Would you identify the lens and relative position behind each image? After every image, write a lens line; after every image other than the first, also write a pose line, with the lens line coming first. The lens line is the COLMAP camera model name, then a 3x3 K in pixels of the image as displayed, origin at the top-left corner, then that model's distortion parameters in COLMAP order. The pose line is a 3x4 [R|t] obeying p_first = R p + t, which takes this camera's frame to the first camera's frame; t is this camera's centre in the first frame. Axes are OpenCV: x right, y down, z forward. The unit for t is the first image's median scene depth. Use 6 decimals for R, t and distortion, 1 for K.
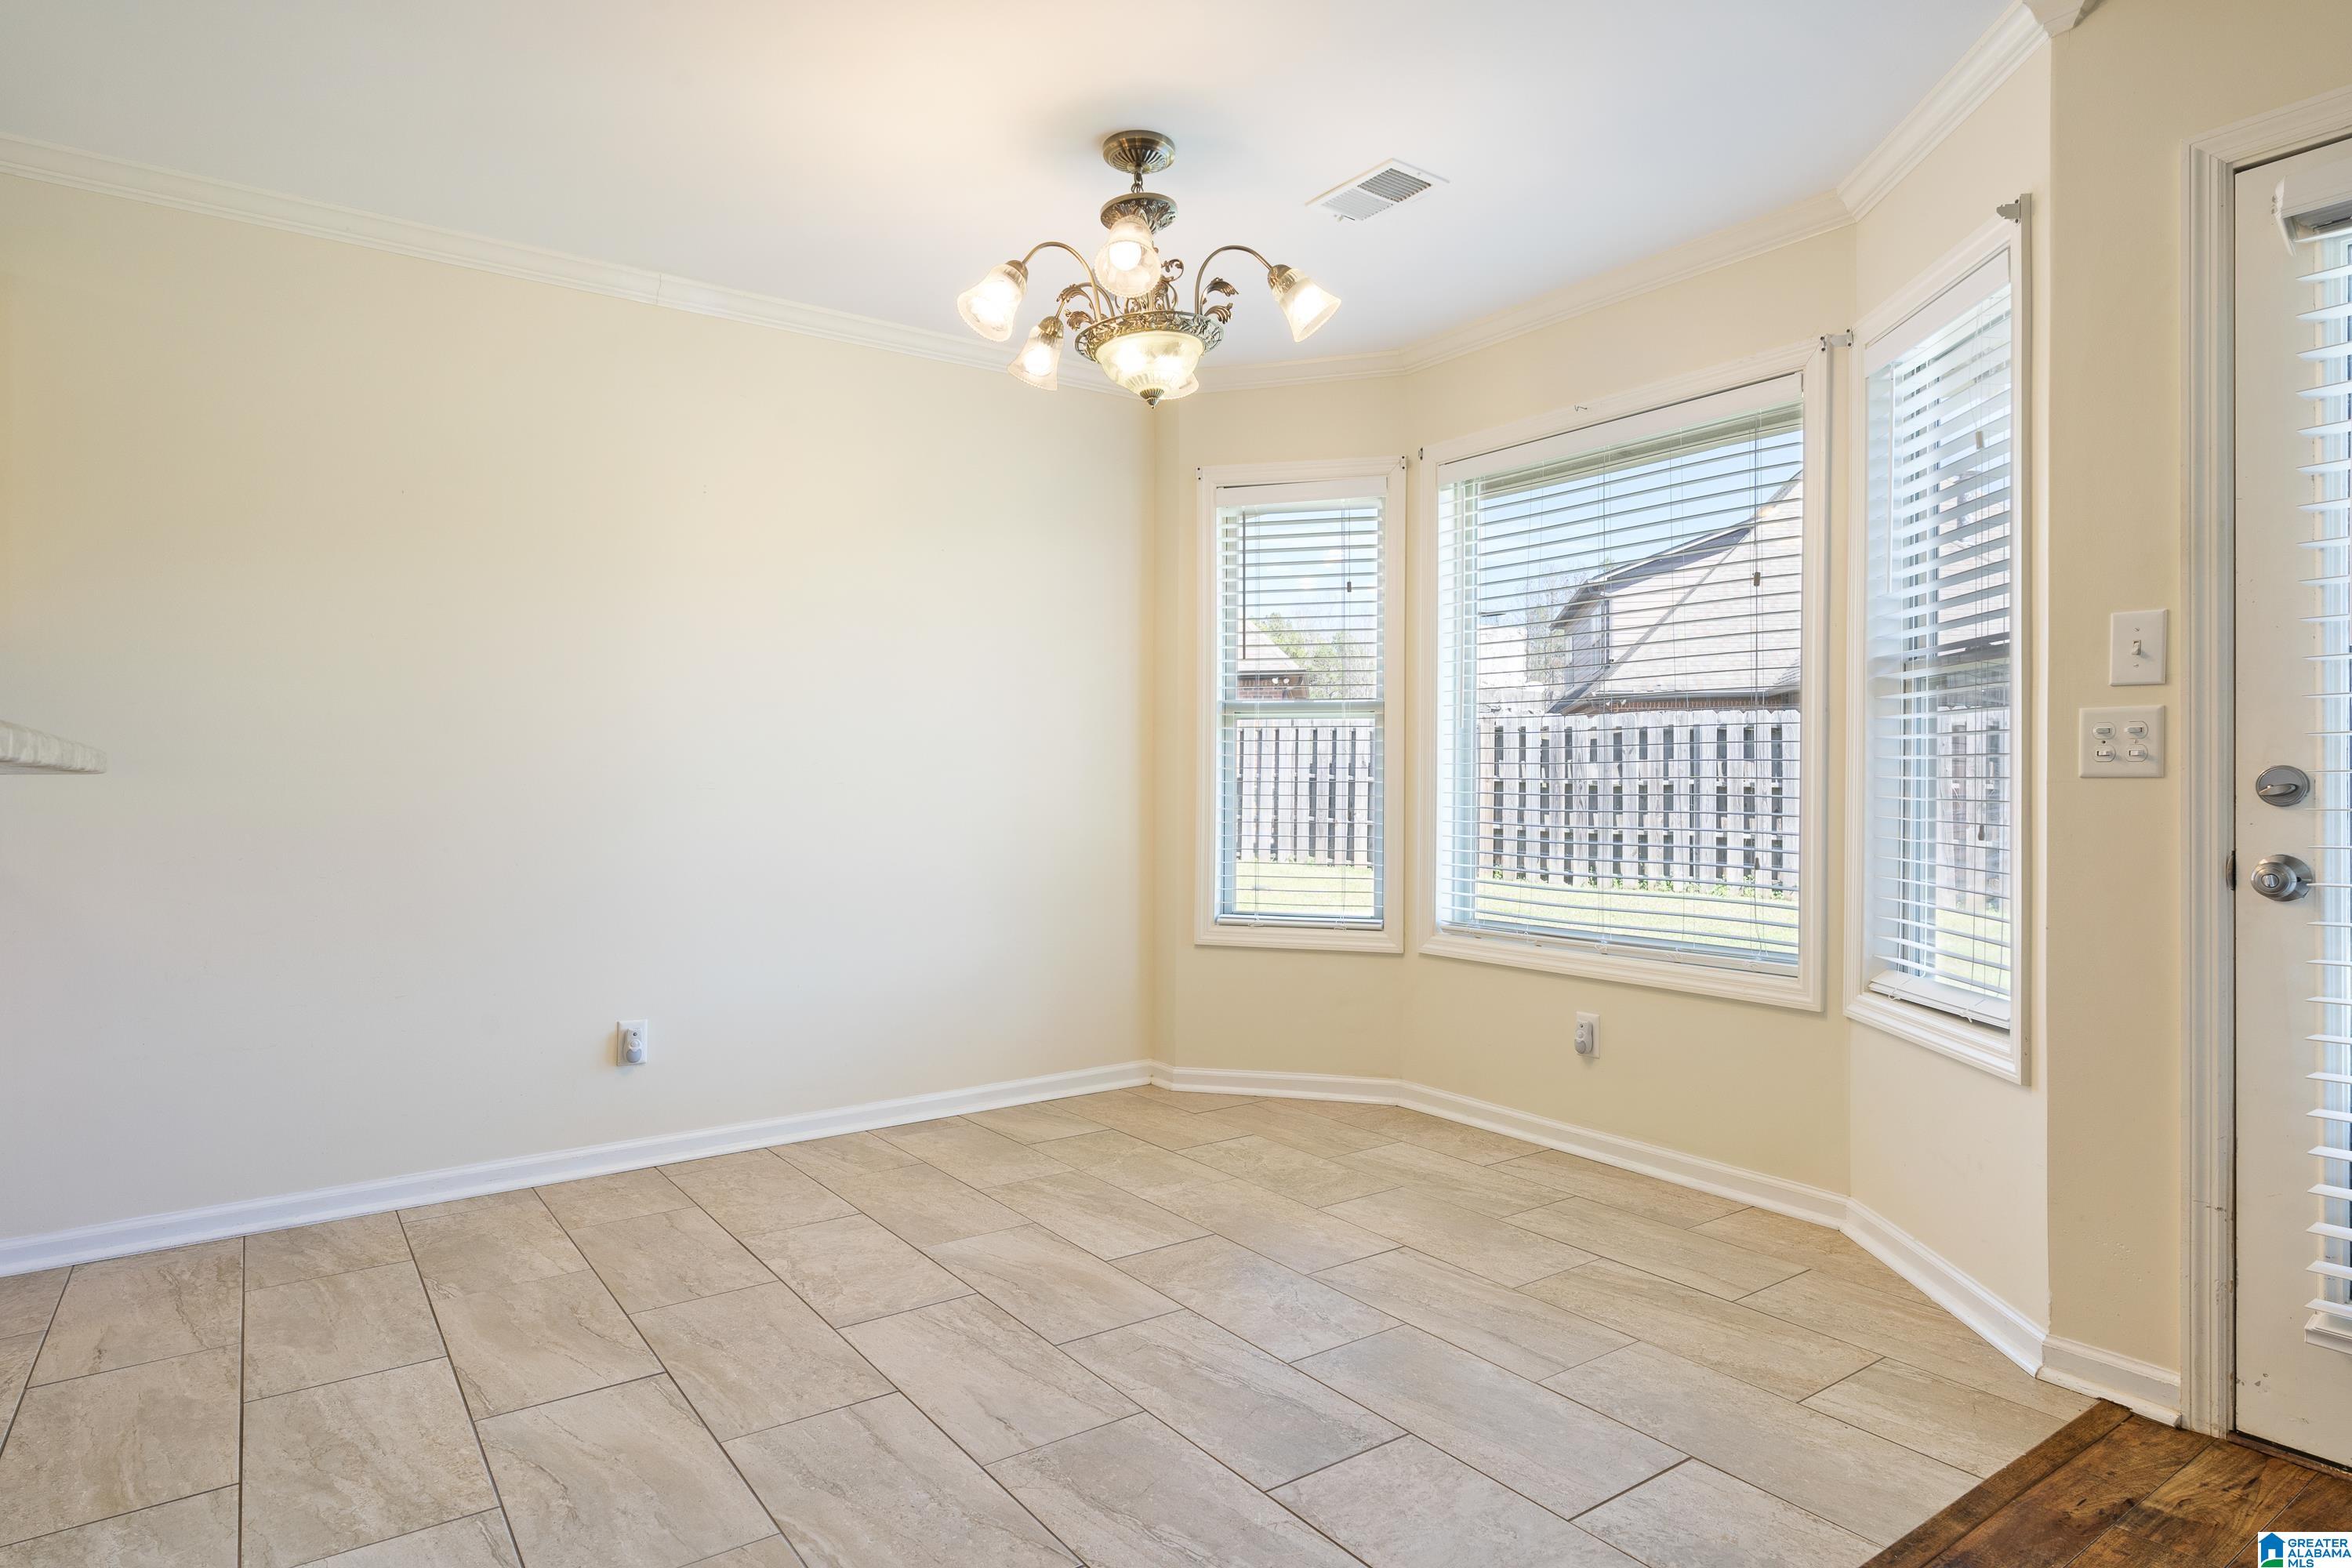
lens RADIAL K [[1275.4, 0, 1182.0], [0, 1275.4, 784.0], [0, 0, 1]] dist [-0.002294, 0.002249]
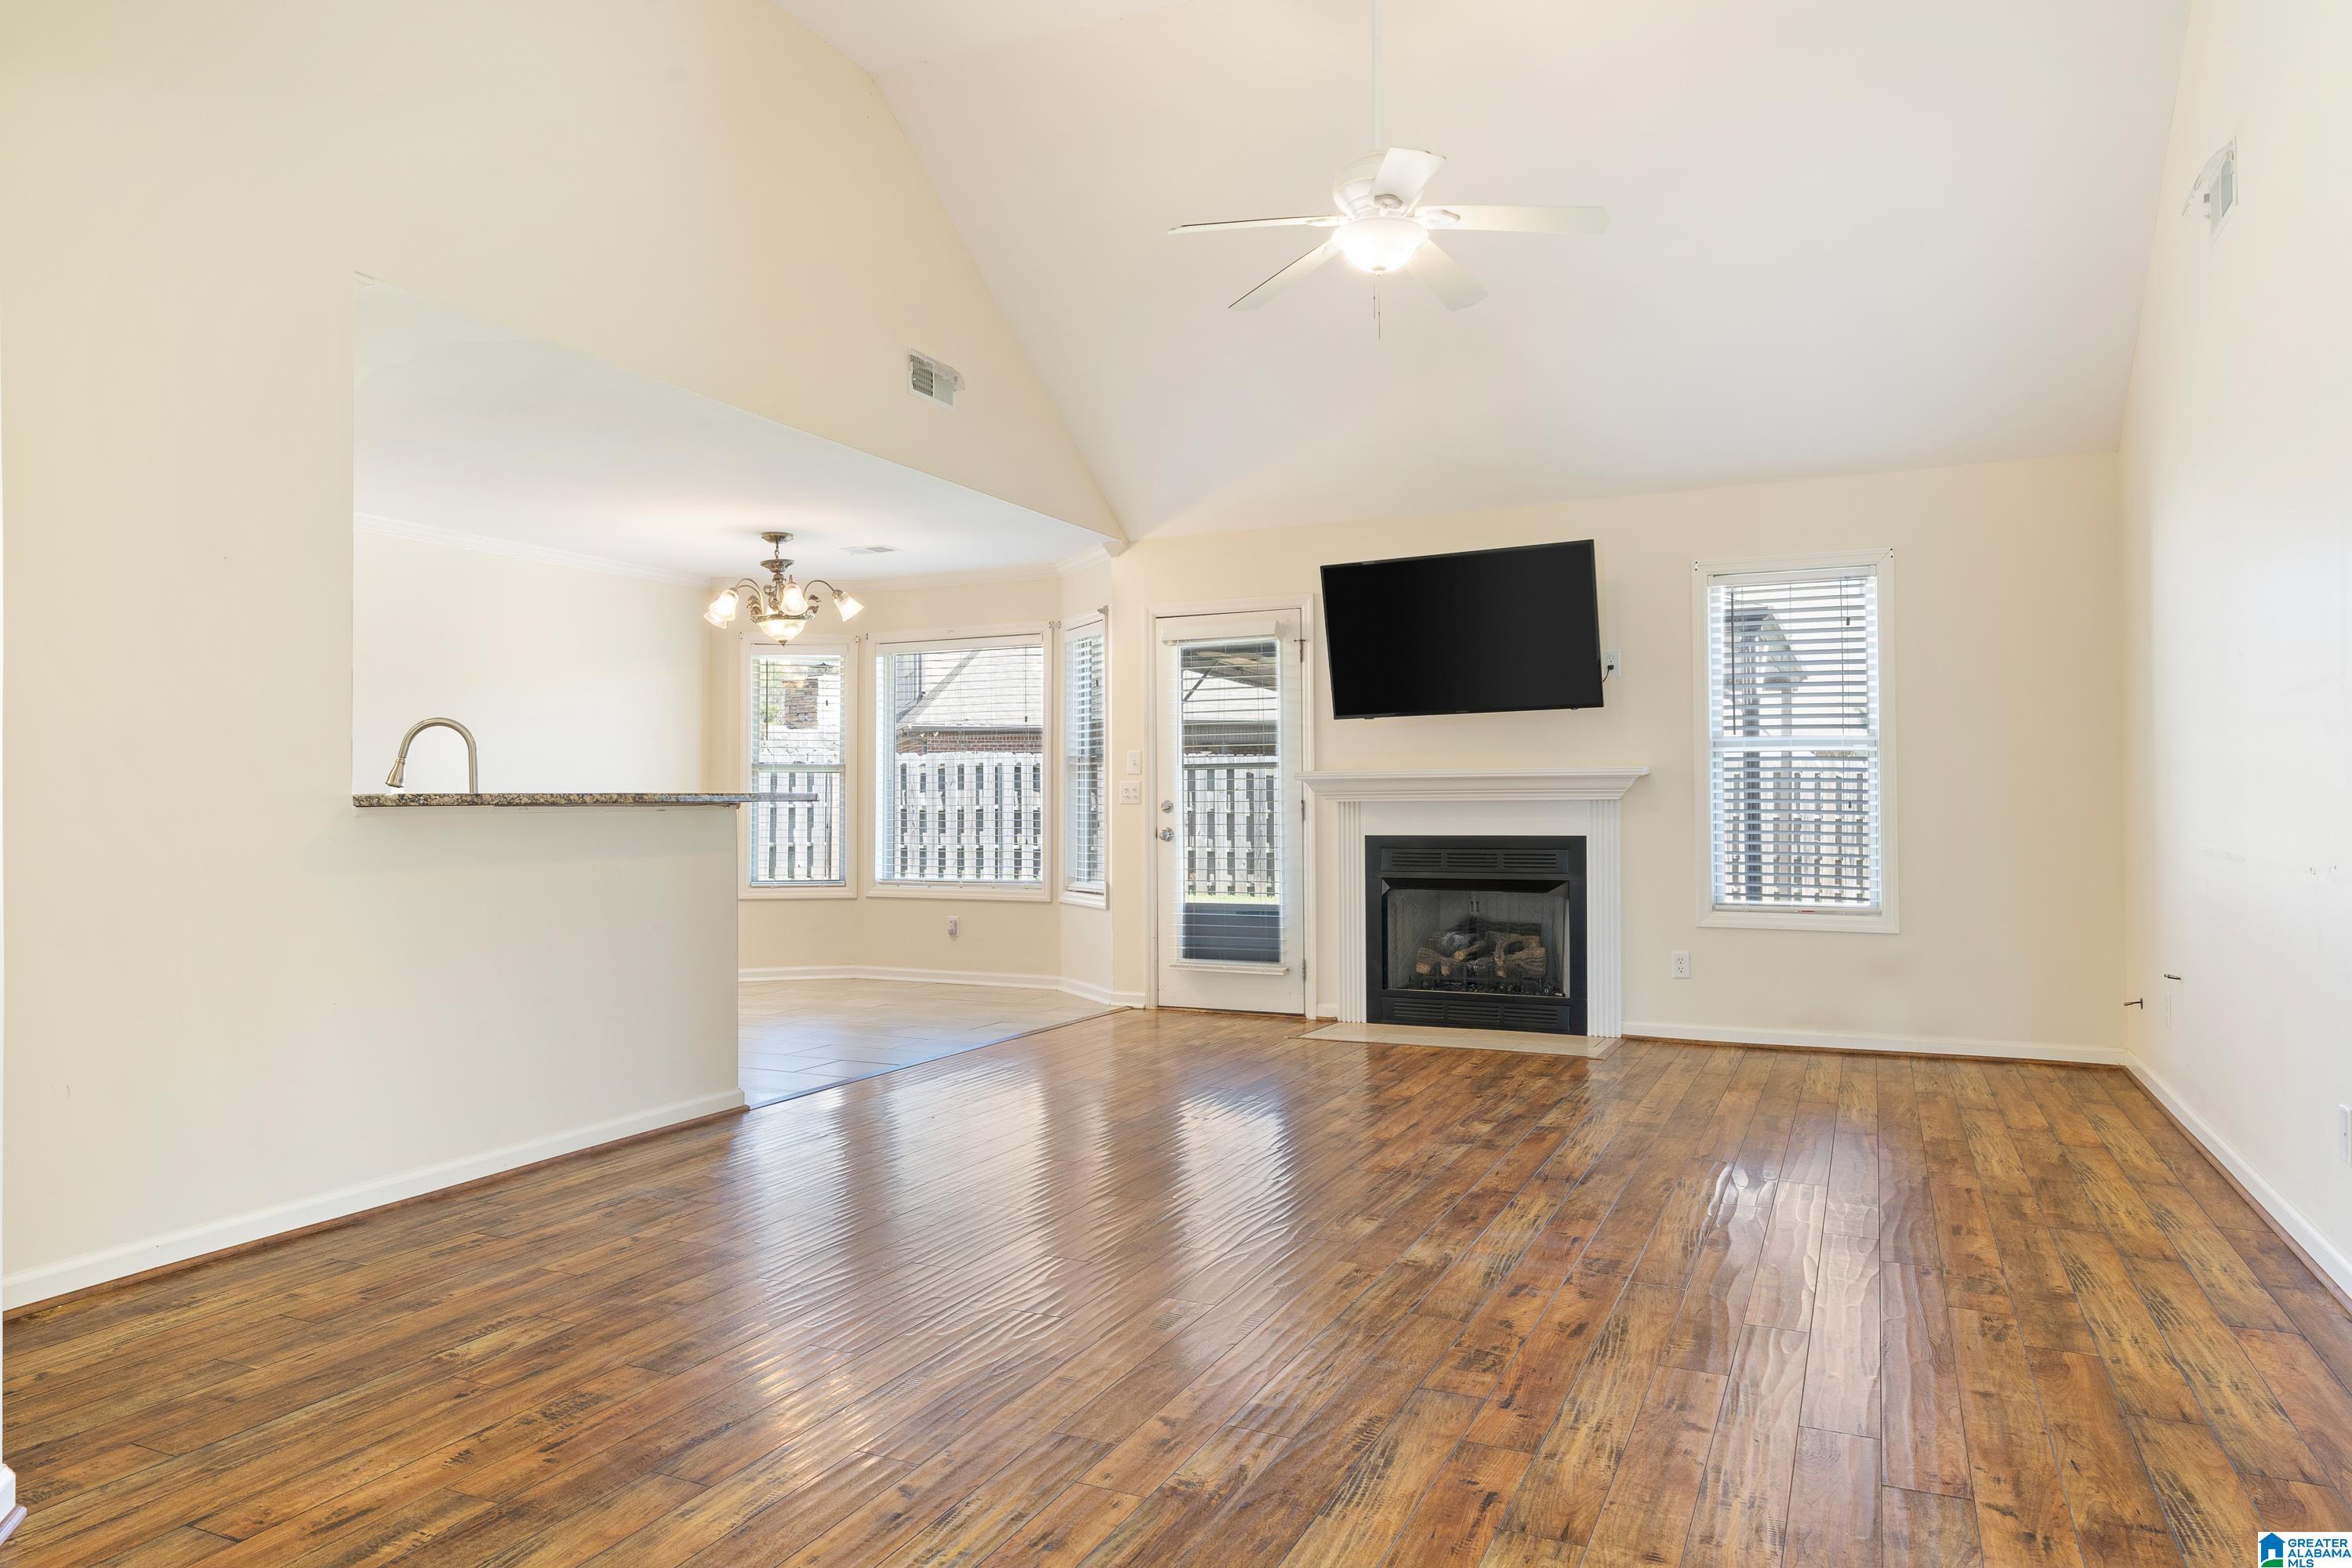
lens RADIAL K [[1488.1, 0, 1184.1], [0, 1488.1, 786.1], [0, 0, 1]] dist [0.002951, 0.001336]
pose [[0.873871, 0.003234, 0.486148, -0.169880], [0.005024, 0.999864, -0.015682, 0.001519], [-0.486132, 0.016146, 0.873736, -0.416979]]
